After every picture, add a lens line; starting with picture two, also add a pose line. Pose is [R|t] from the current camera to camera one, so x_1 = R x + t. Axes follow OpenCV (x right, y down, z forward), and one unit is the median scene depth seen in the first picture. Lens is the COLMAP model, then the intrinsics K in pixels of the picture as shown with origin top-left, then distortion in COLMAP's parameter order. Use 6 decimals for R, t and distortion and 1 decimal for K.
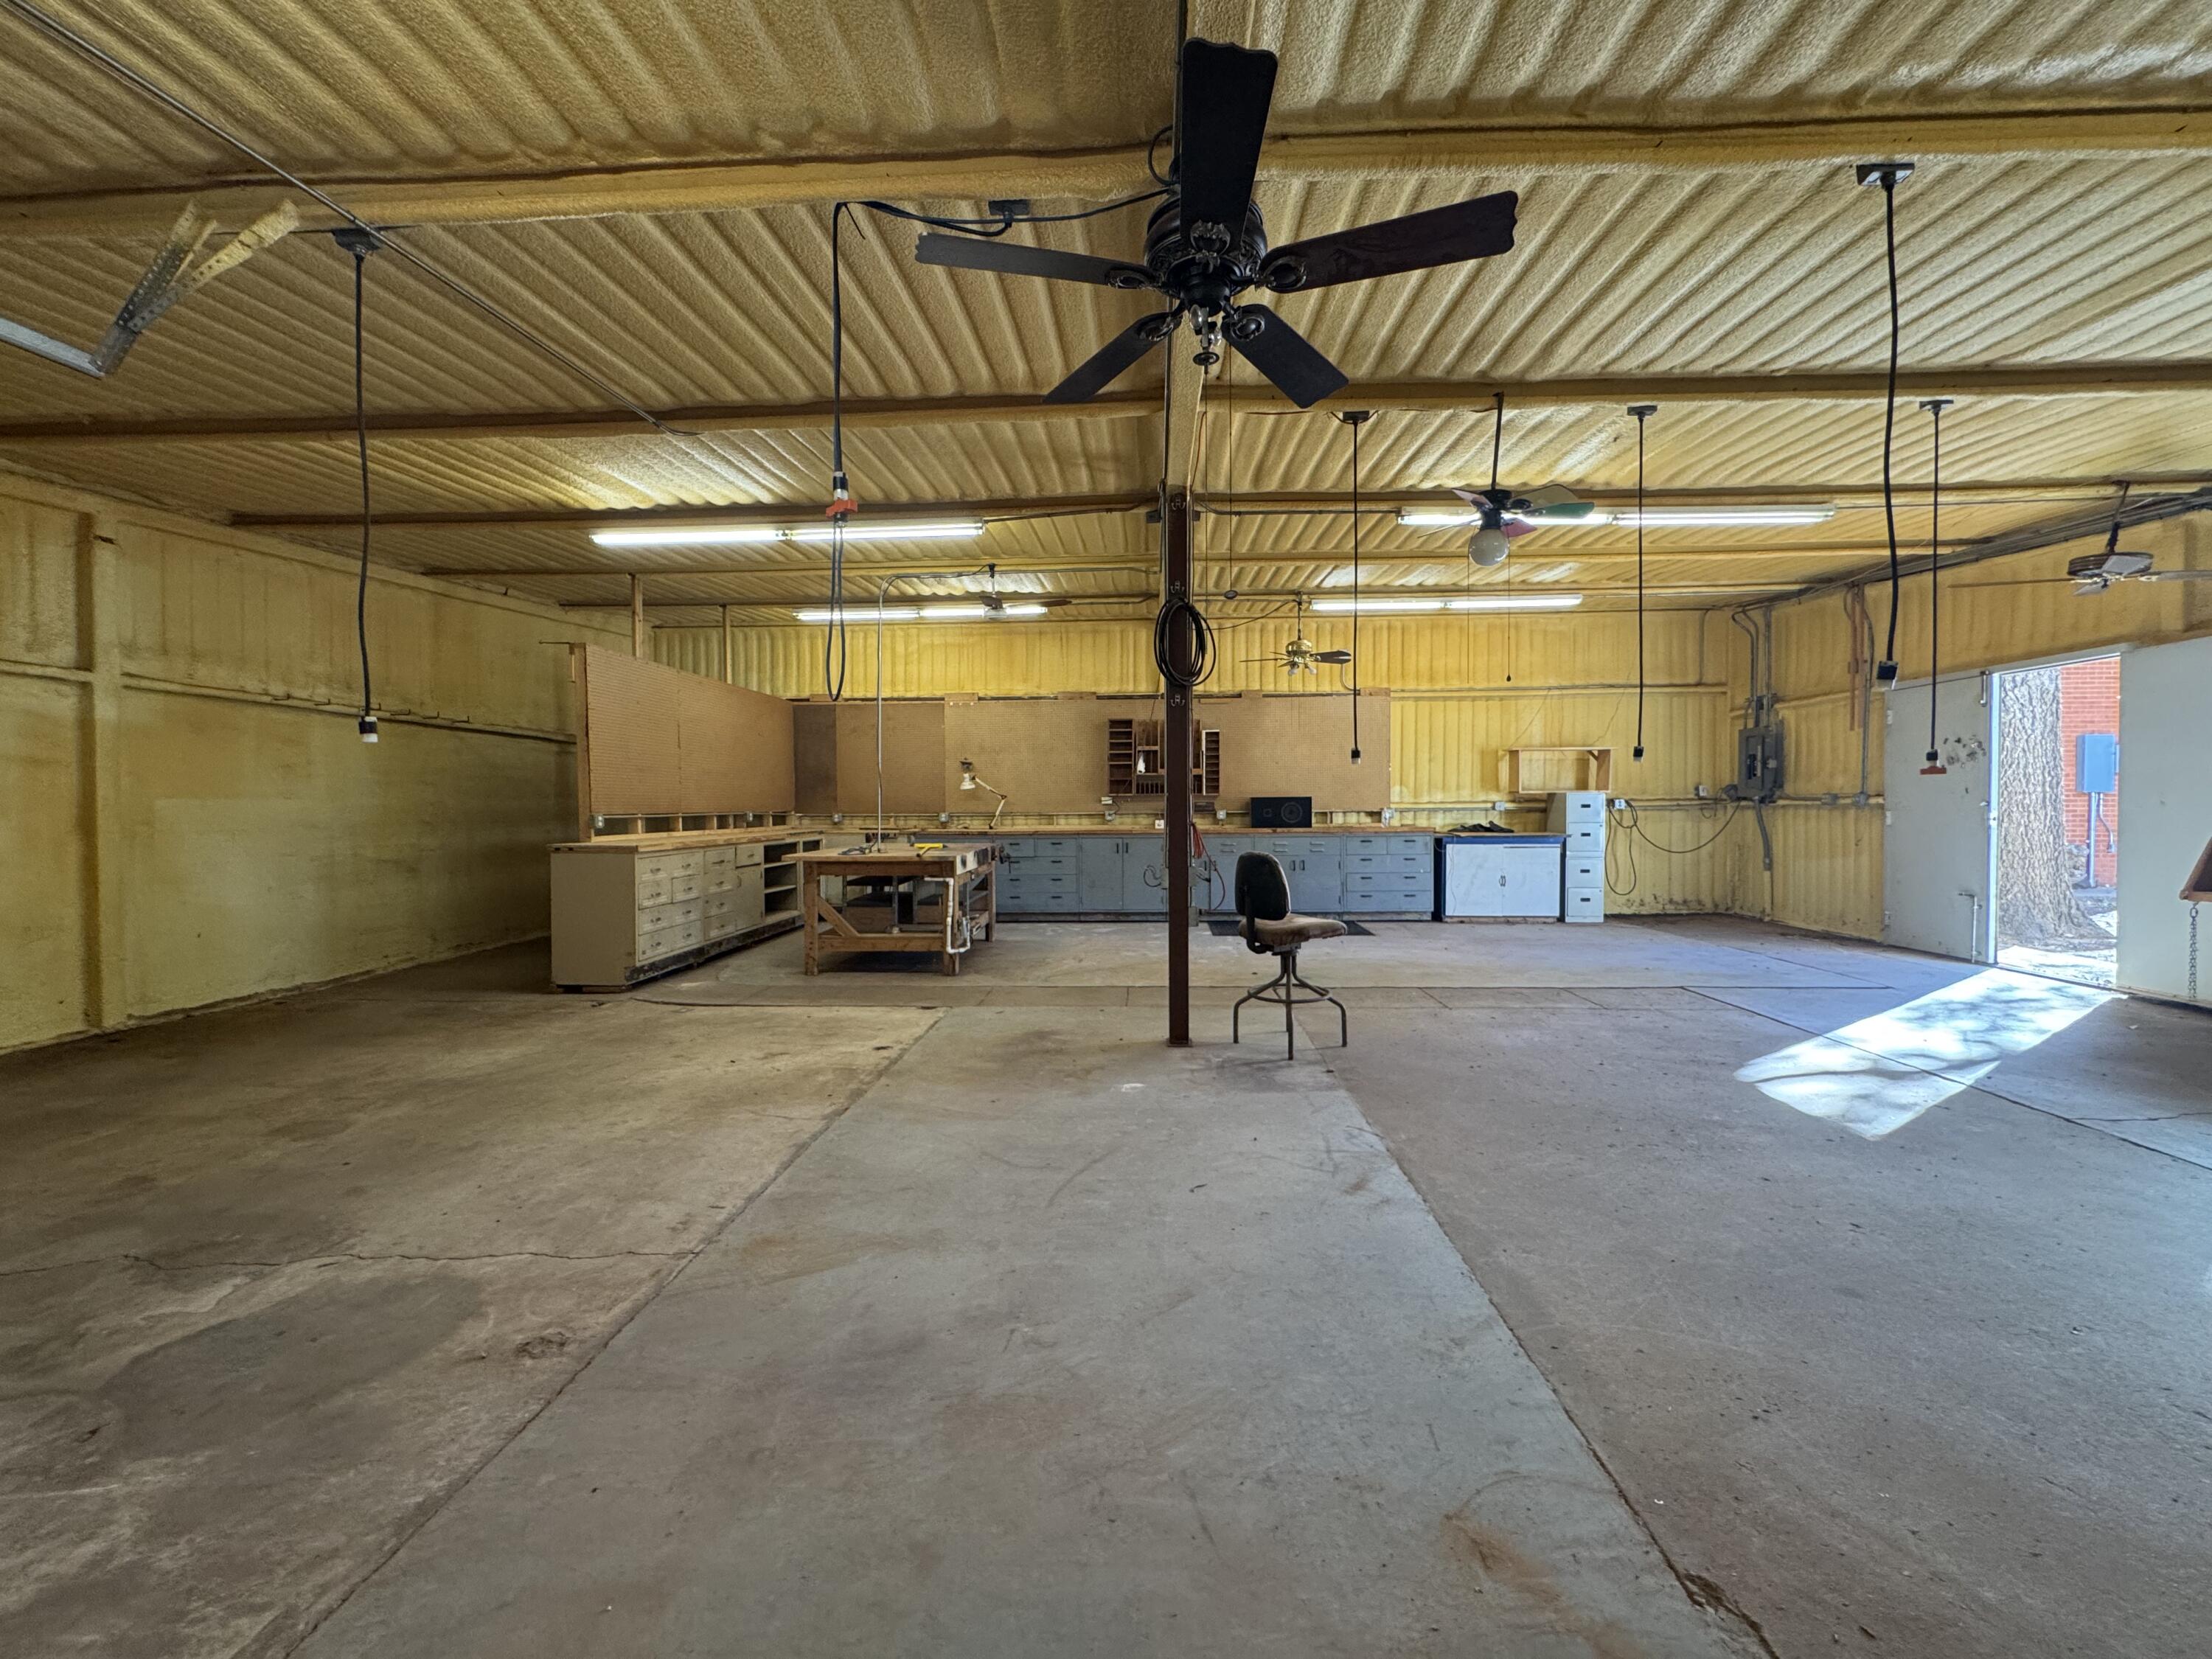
lens RADIAL K [[885.0, 0, 1102.7], [0, 885.0, 827.8], [0, 0, 1]] dist [-0.007784, 0.001526]
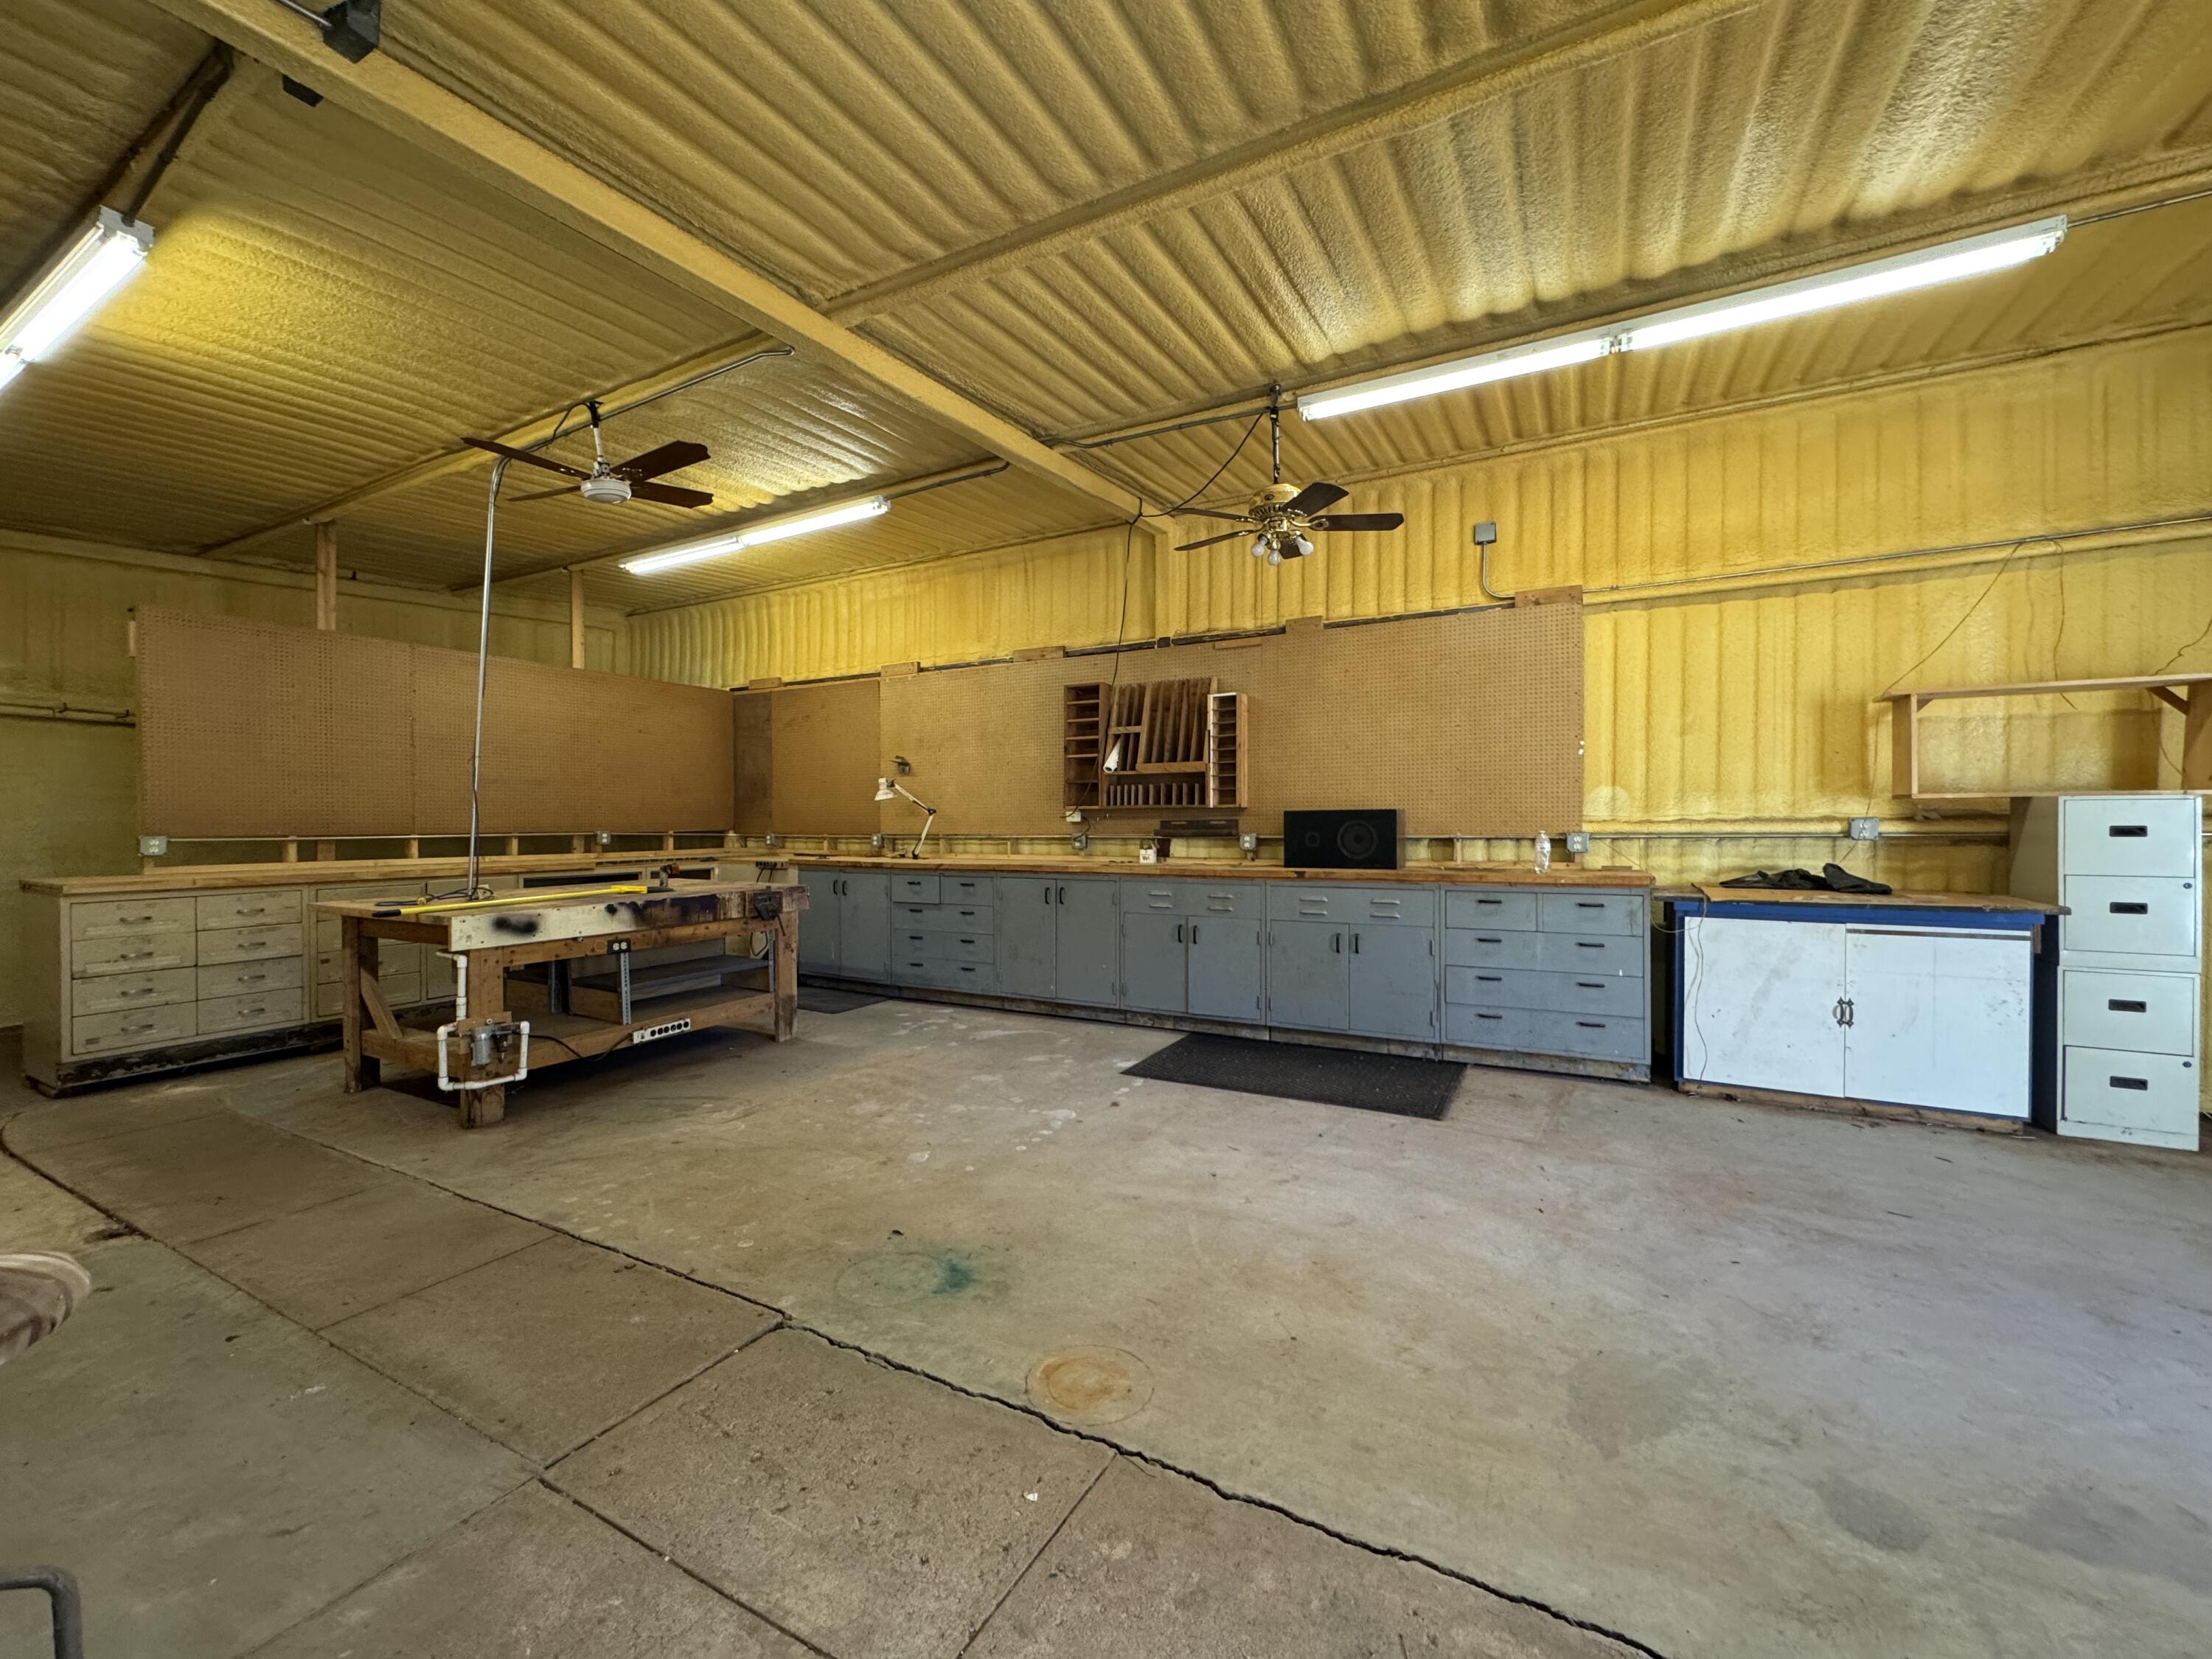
lens RADIAL K [[885.0, 0, 1104.4], [0, 885.0, 824.8], [0, 0, 1]] dist [-0.007784, 0.001526]
pose [[0.903078, 0.003419, -0.429464, 0.297629], [-0.012183, 0.999770, -0.017661, -0.014642], [0.429304, 0.021181, 0.902911, 0.451990]]
